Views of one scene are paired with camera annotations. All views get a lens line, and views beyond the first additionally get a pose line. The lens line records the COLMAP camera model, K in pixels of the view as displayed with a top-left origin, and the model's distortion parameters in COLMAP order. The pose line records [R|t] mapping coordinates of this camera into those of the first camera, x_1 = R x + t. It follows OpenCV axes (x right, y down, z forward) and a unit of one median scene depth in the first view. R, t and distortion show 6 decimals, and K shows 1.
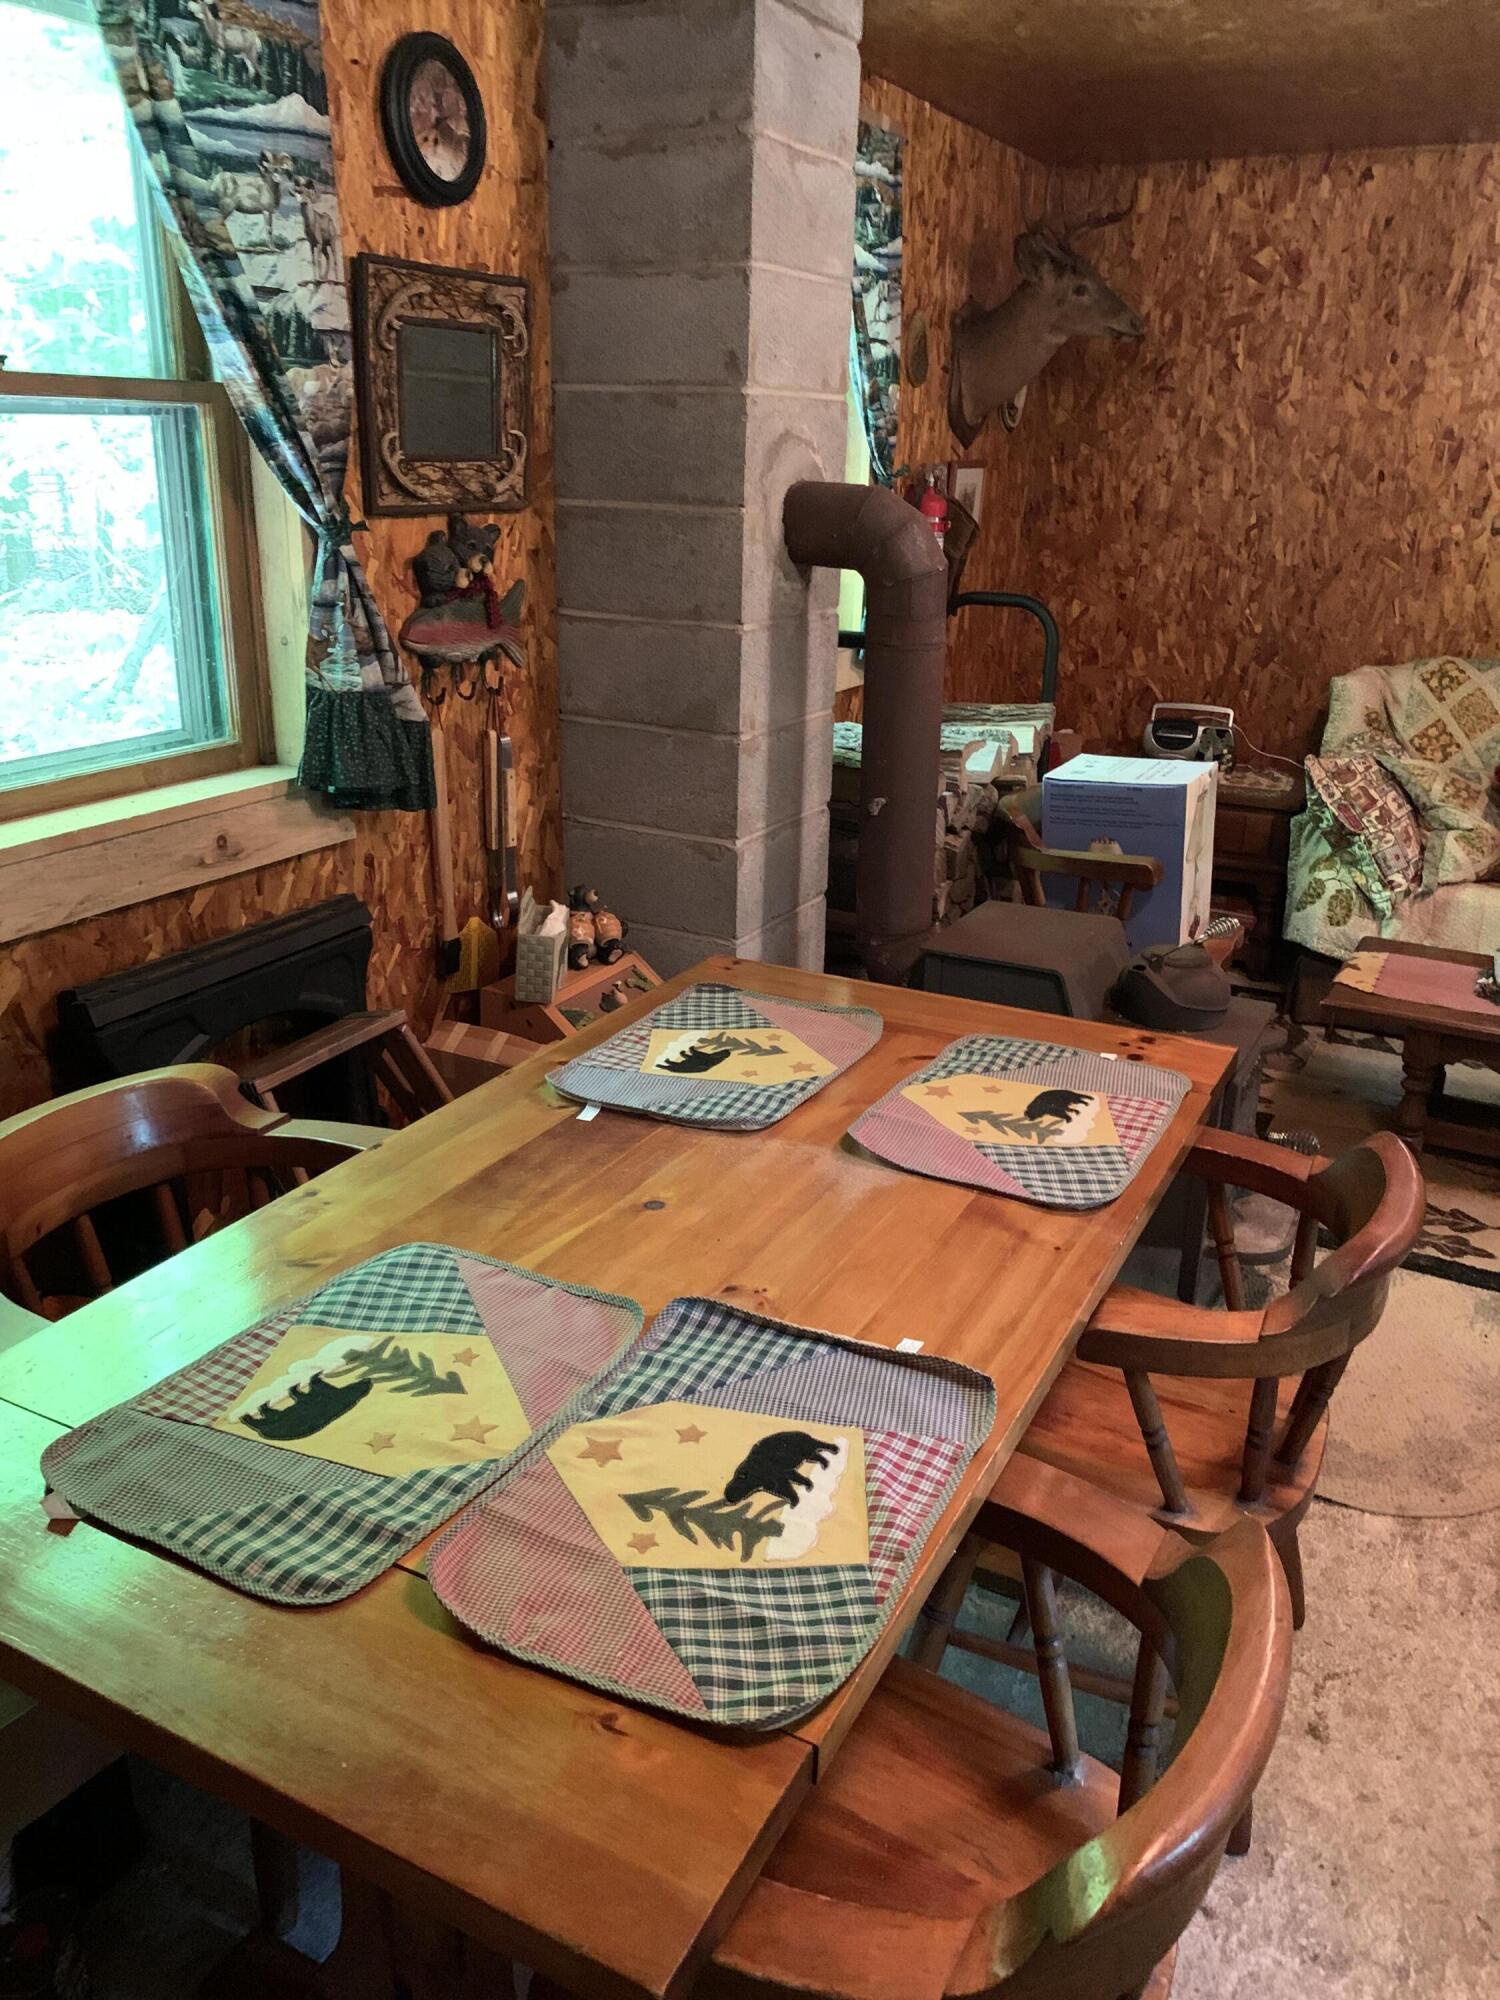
lens RADIAL K [[1535.1, 0, 751.0], [0, 1535.1, 986.8], [0, 0, 1]] dist [0.023915, -0.031302]
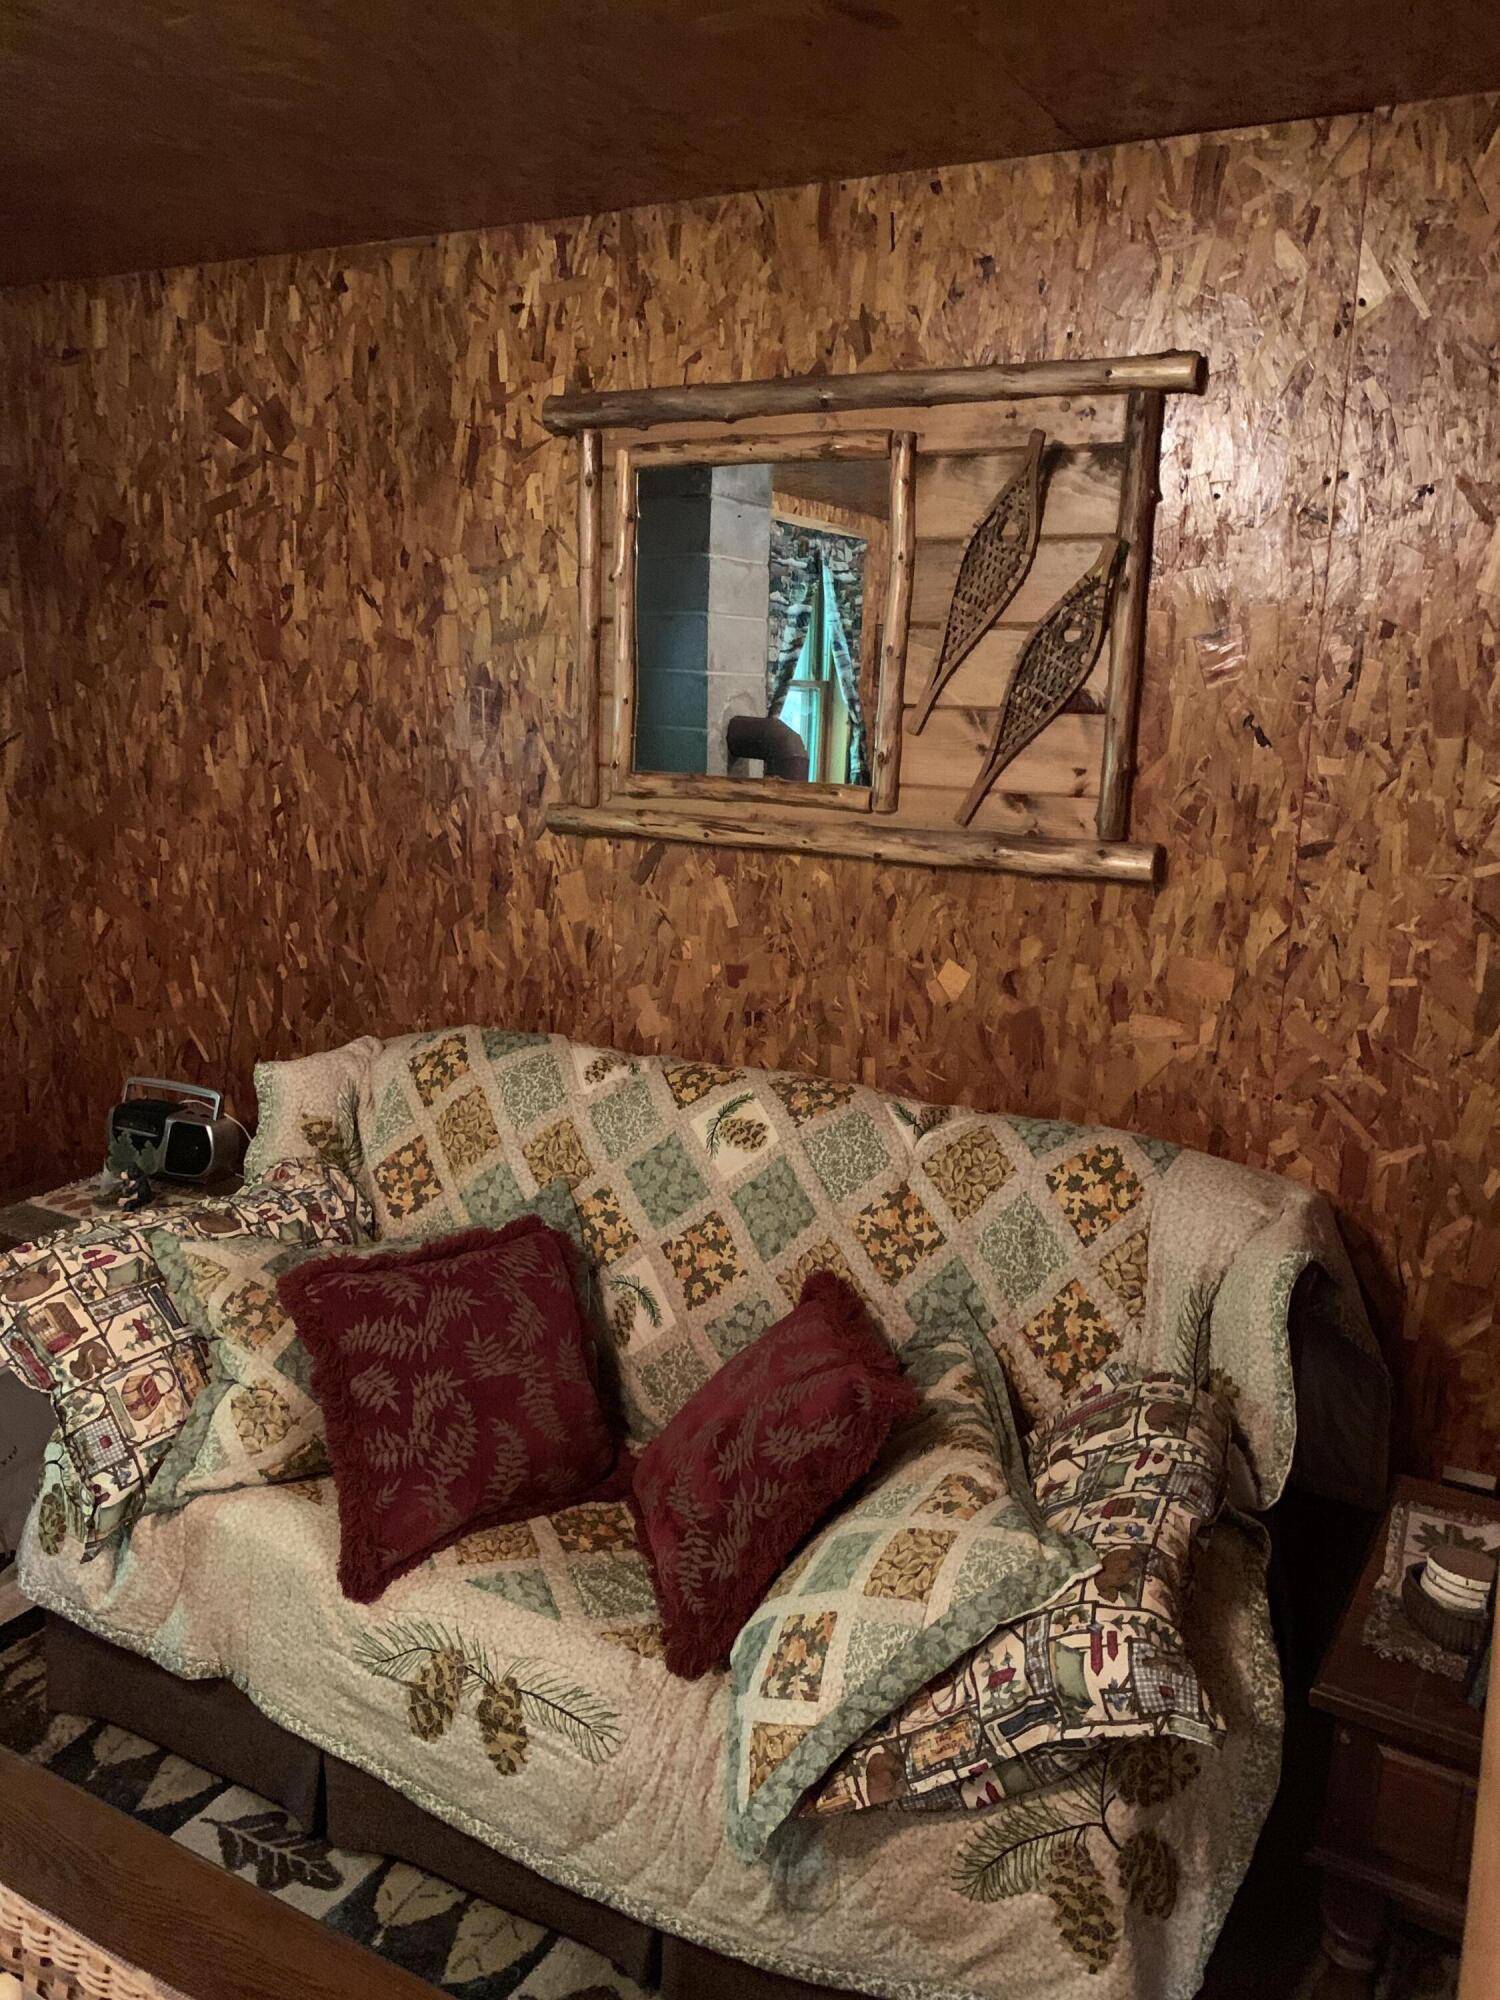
lens RADIAL K [[1535.1, 0, 752.0], [0, 1535.1, 995.3], [0, 0, 1]] dist [0.023915, -0.031302]
pose [[0.999863, 0.008107, 0.014427, 0.542743], [-0.006109, 0.991033, -0.133476, -0.143264], [-0.015380, 0.133370, 0.990947, 0.386042]]
